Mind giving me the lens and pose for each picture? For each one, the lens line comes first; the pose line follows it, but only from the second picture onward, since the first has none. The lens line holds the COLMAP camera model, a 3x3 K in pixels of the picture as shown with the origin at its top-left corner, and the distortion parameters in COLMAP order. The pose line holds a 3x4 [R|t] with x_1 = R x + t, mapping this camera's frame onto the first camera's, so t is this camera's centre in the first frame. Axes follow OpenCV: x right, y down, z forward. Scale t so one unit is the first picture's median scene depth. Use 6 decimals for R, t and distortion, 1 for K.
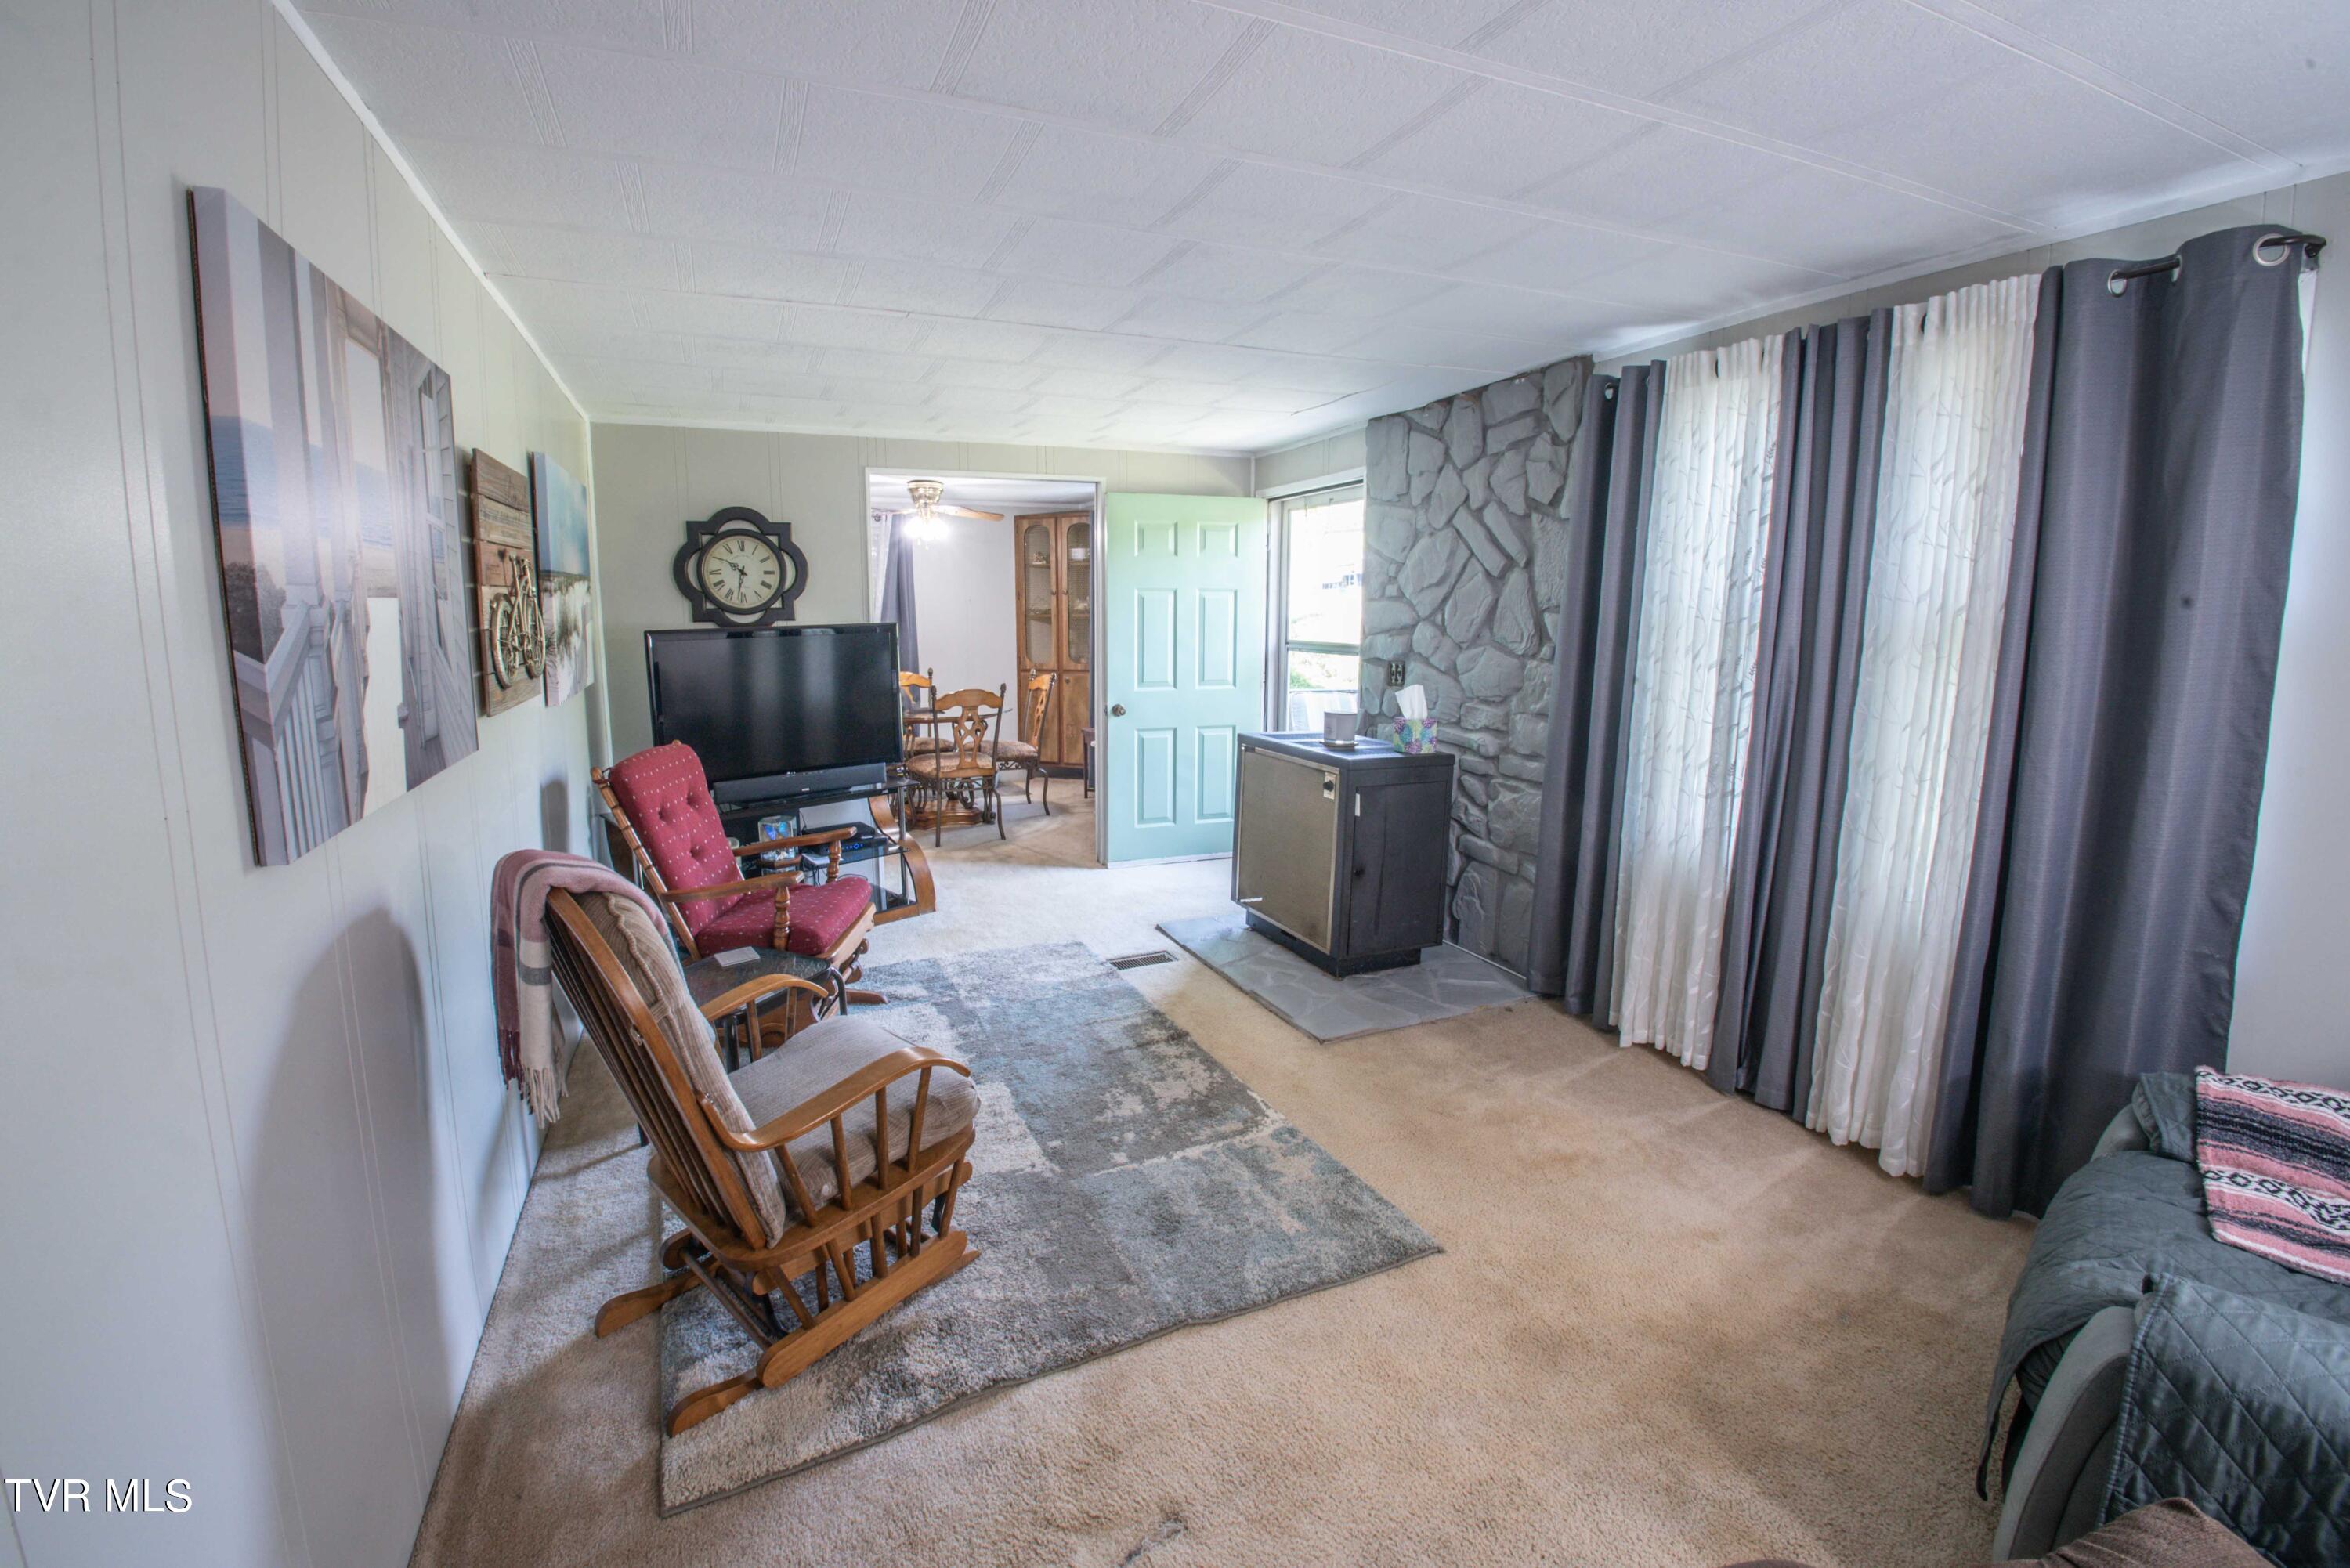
lens RADIAL K [[1047.7, 0, 1175.0], [0, 1047.7, 784.0], [0, 0, 1]] dist [0.000449, 0.000013]
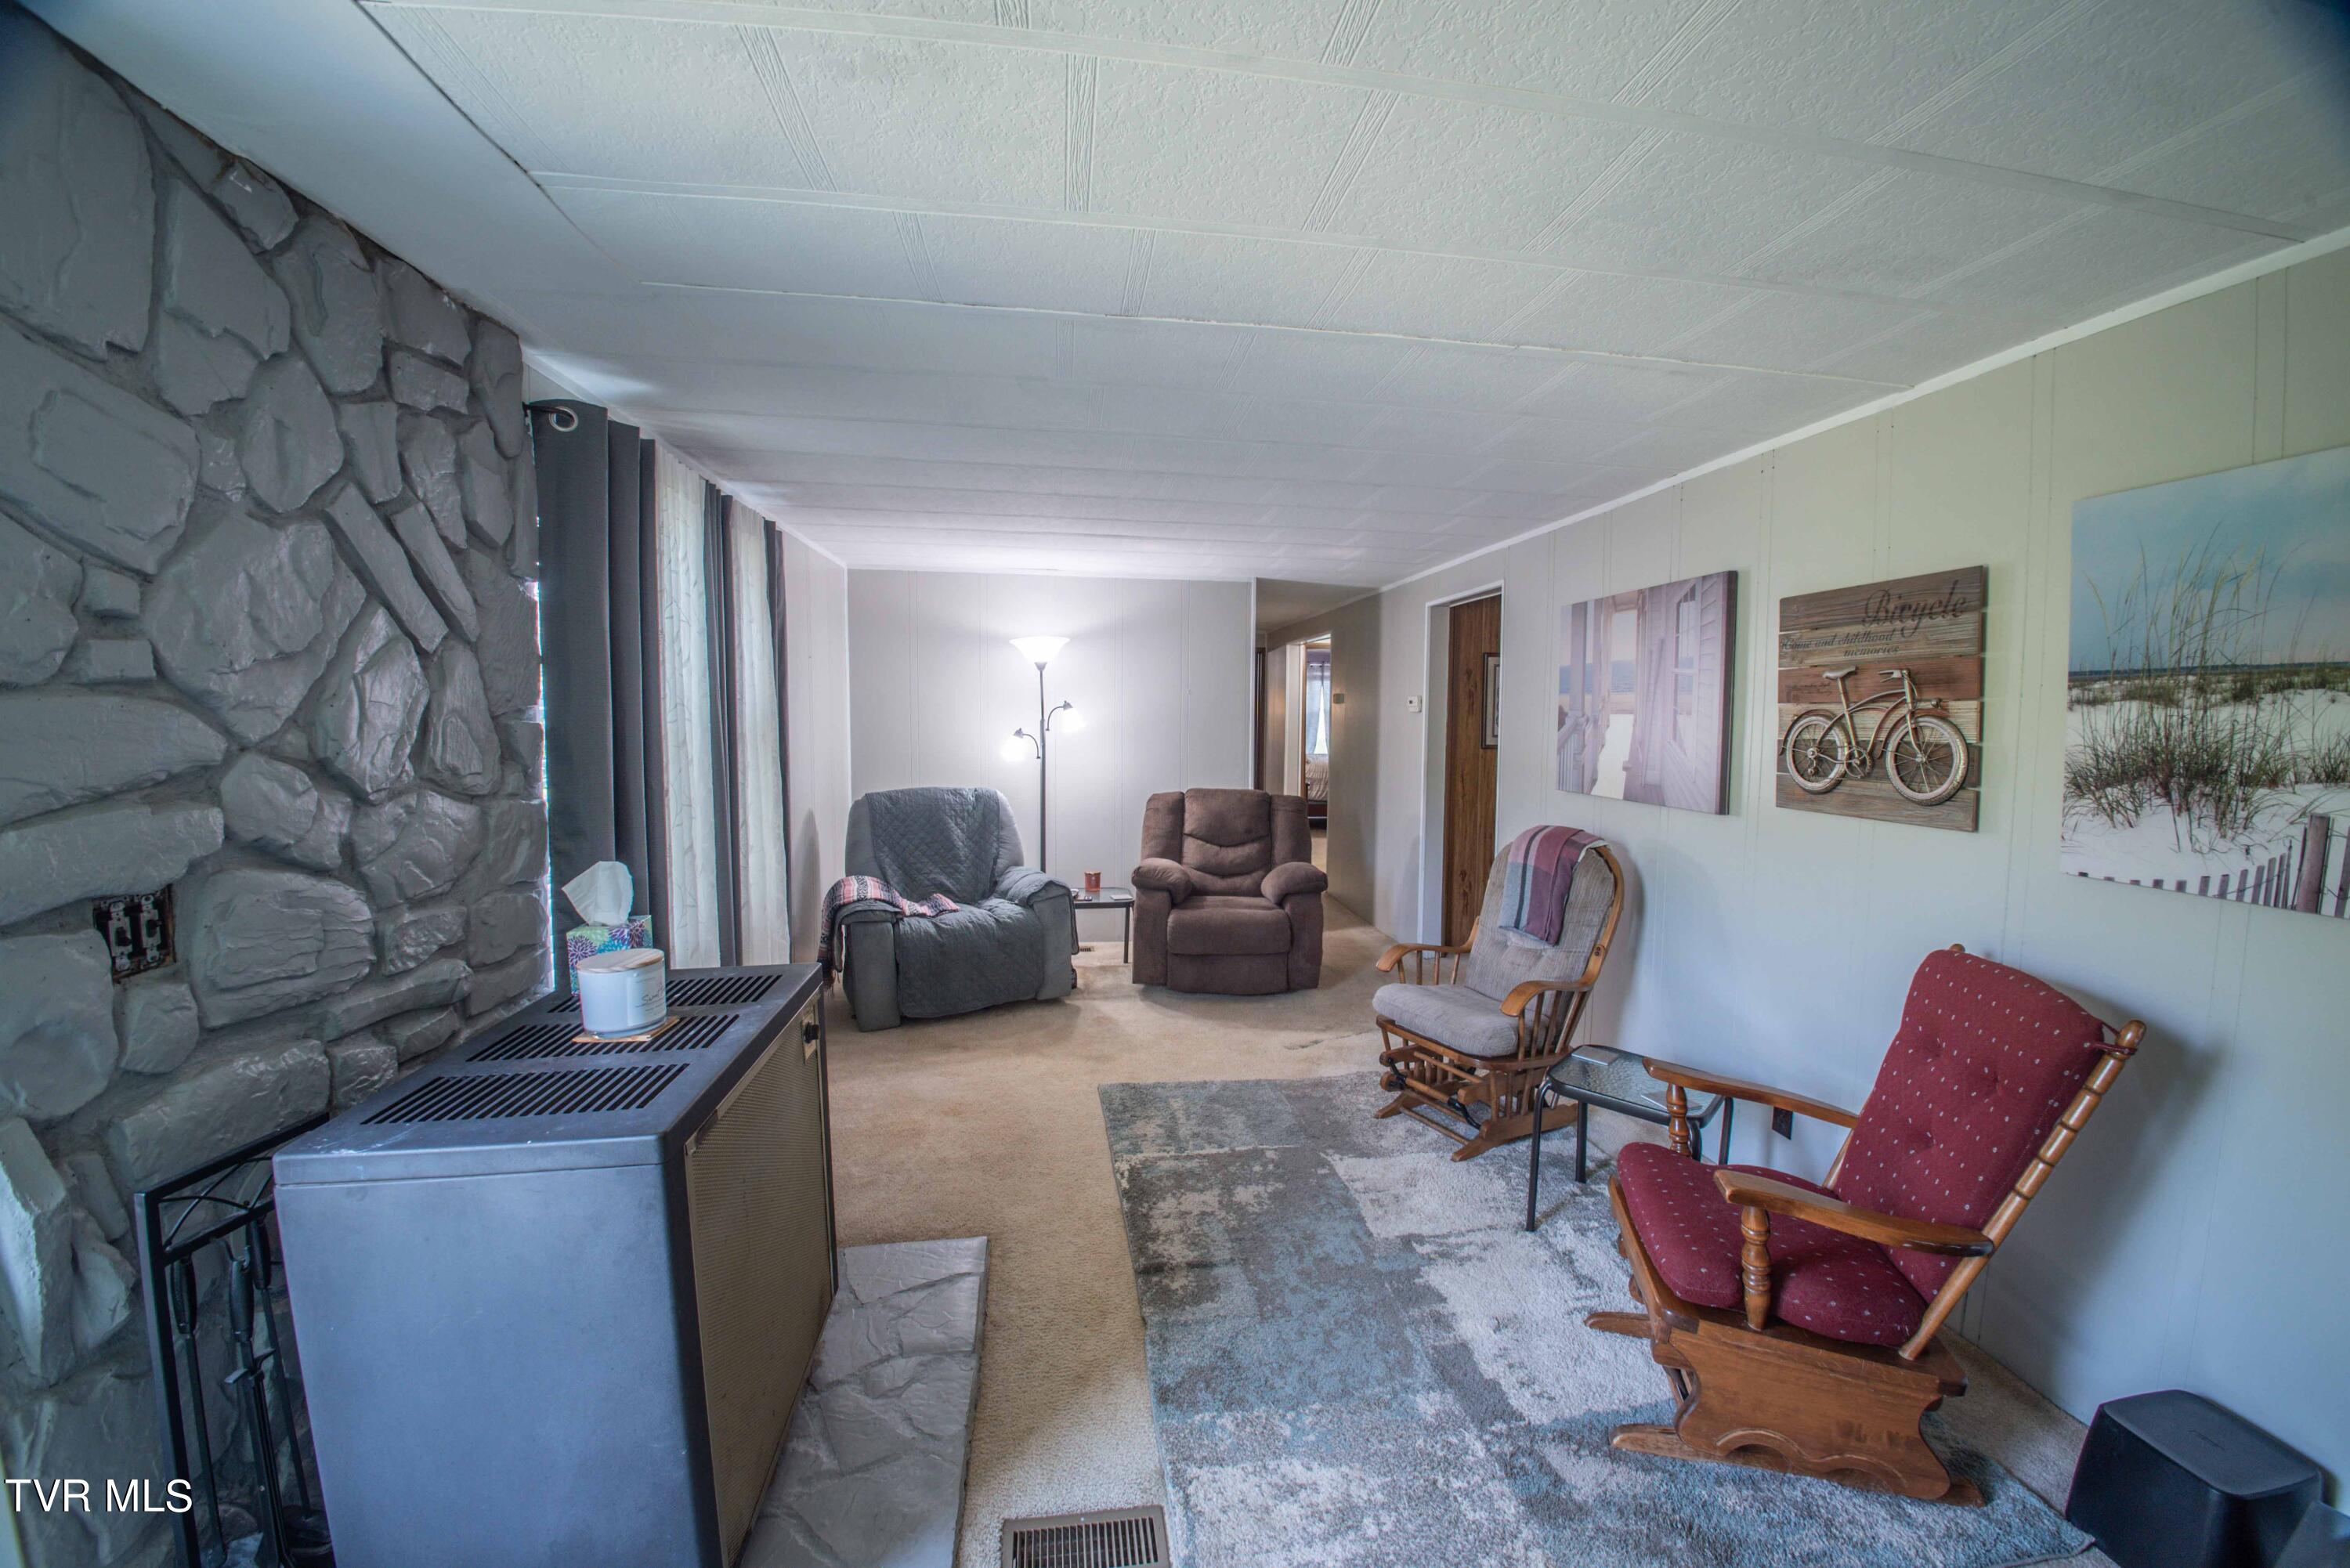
lens RADIAL K [[1047.7, 0, 1175.0], [0, 1047.7, 784.0], [0, 0, 1]] dist [0.000449, 0.000013]
pose [[-0.959295, -0.031590, 0.280632, -0.202157], [0.036609, 0.971428, 0.234494, -0.264870], [-0.280022, 0.235222, -0.930730, 1.516095]]
